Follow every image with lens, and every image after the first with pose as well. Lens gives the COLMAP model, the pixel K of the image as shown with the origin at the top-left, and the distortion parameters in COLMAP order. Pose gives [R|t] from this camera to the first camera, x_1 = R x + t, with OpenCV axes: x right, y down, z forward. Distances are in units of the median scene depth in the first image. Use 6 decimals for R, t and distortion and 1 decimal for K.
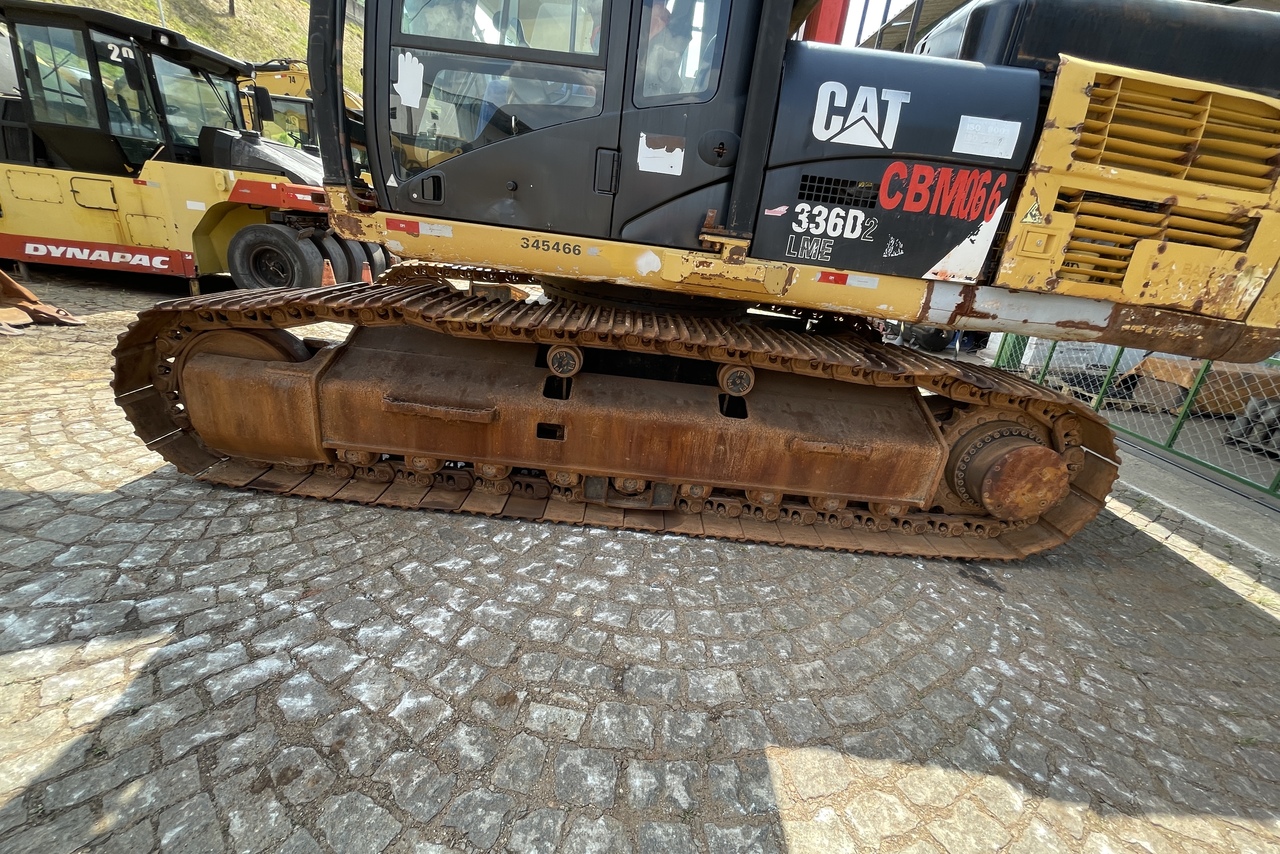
lens RADIAL K [[514.2, 0, 636.9], [0, 514.2, 427.3], [0, 0, 1]] dist [-0.003953, 0.000640]
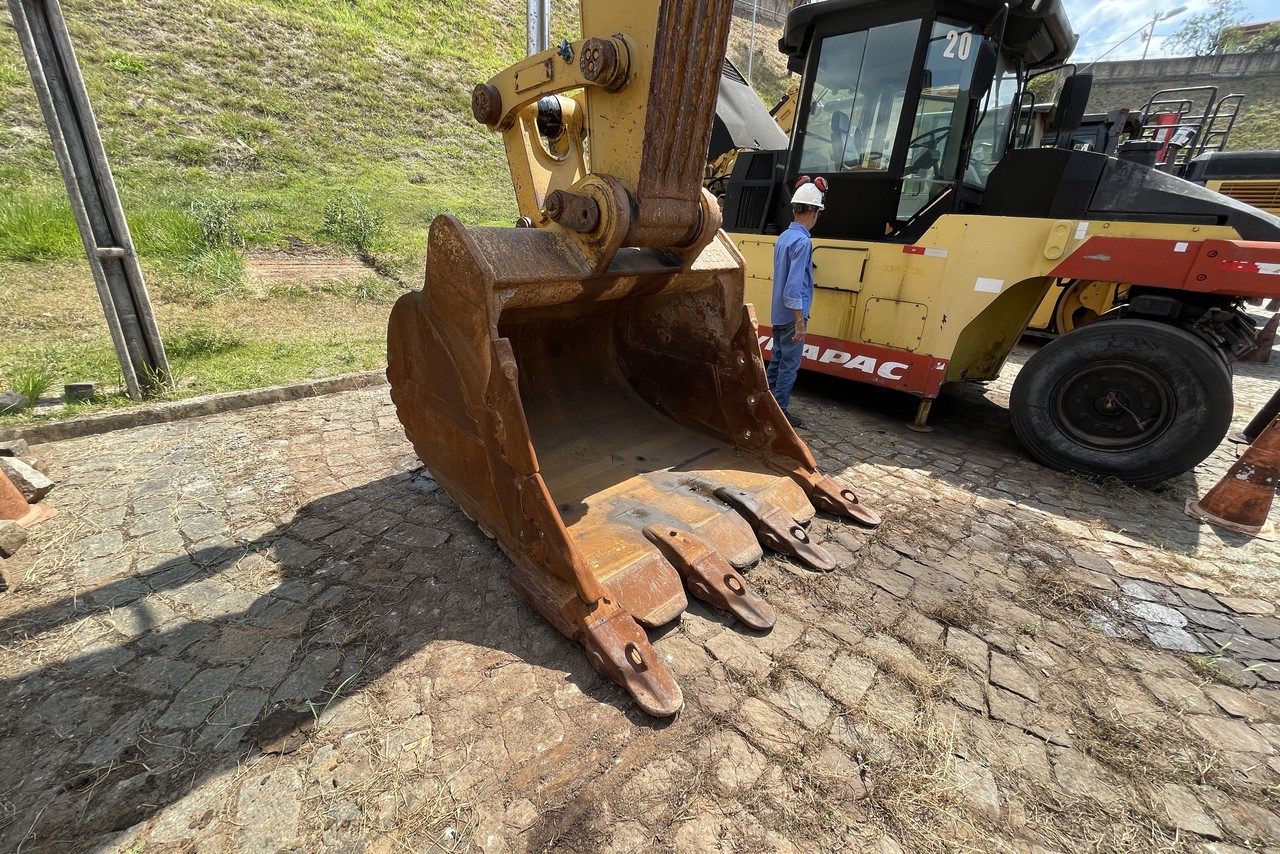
lens RADIAL K [[514.2, 0, 639.4], [0, 514.2, 428.9], [0, 0, 1]] dist [-0.003953, 0.000640]
pose [[0.719422, 0.196425, -0.666220, -1.823642], [-0.228485, 0.972723, 0.040062, -0.521769], [0.655917, 0.123400, 0.744678, 0.829310]]
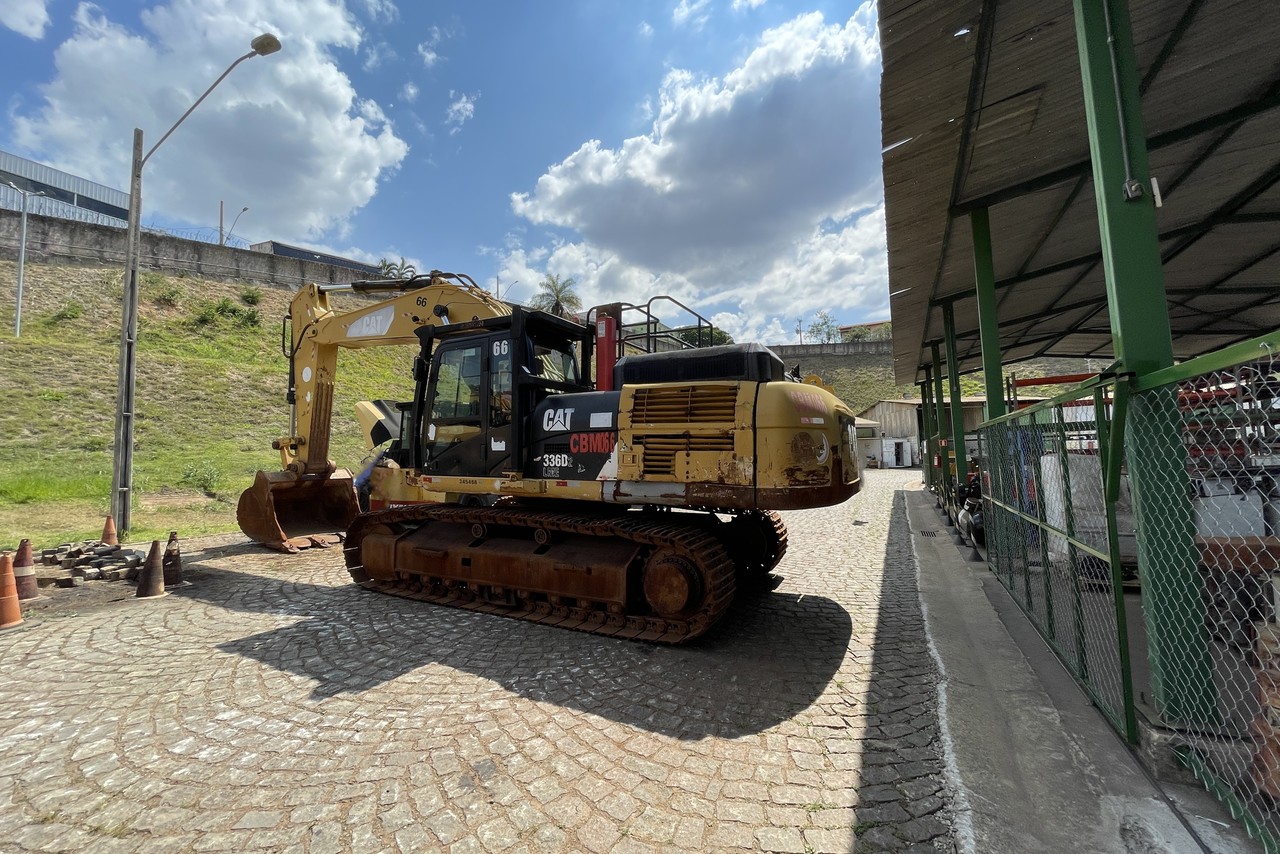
lens RADIAL K [[514.2, 0, 635.6], [0, 514.2, 427.8], [0, 0, 1]] dist [-0.003953, 0.000640]
pose [[0.879910, -0.139632, -0.454160, 1.617826], [-0.072824, 0.904917, -0.419311, 0.373526], [0.469526, 0.402030, 0.786077, -0.642864]]
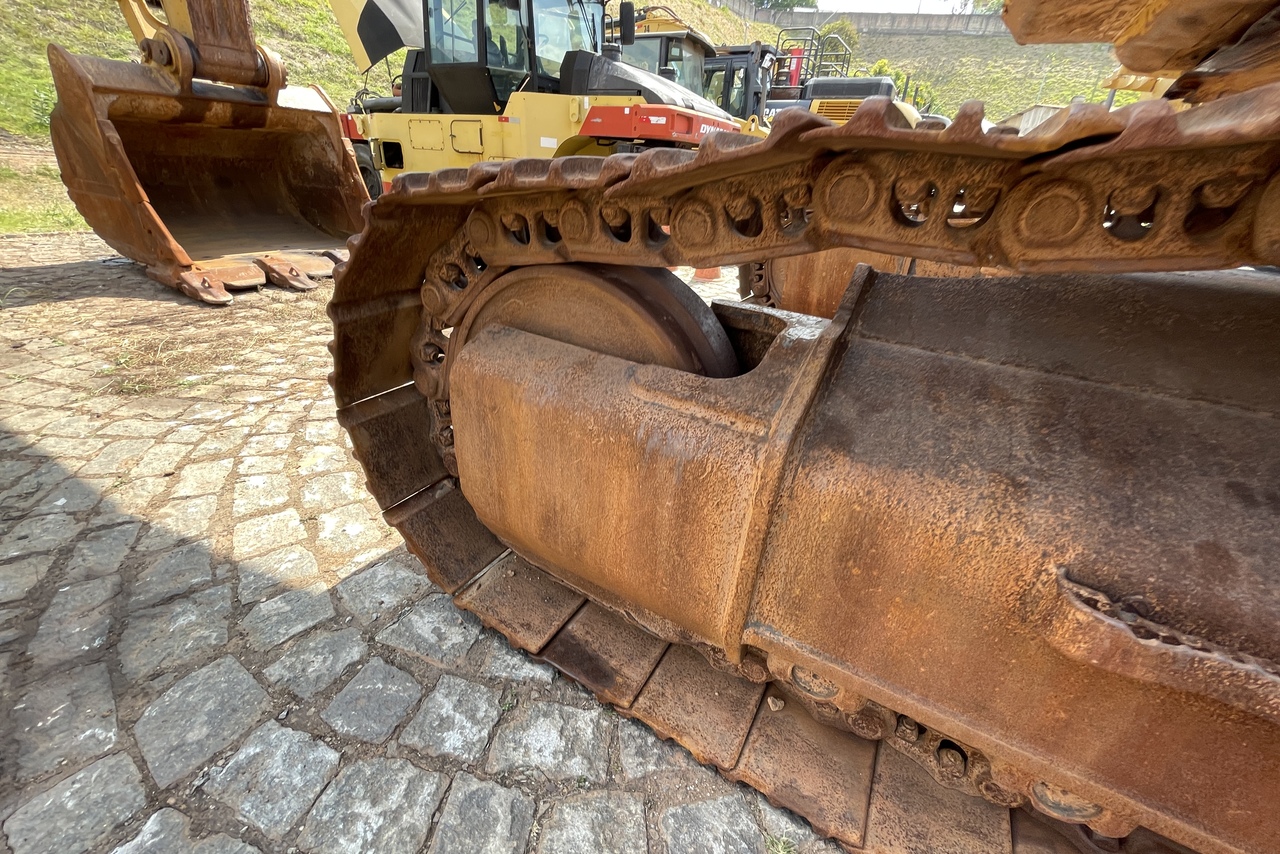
lens RADIAL K [[514.2, 0, 641.2], [0, 514.2, 426.7], [0, 0, 1]] dist [-0.003953, 0.000640]
pose [[0.870908, 0.171820, -0.460431, -0.570043], [-0.148917, 0.985108, 0.085937, -0.120711], [0.468340, -0.006277, 0.883526, 0.720708]]
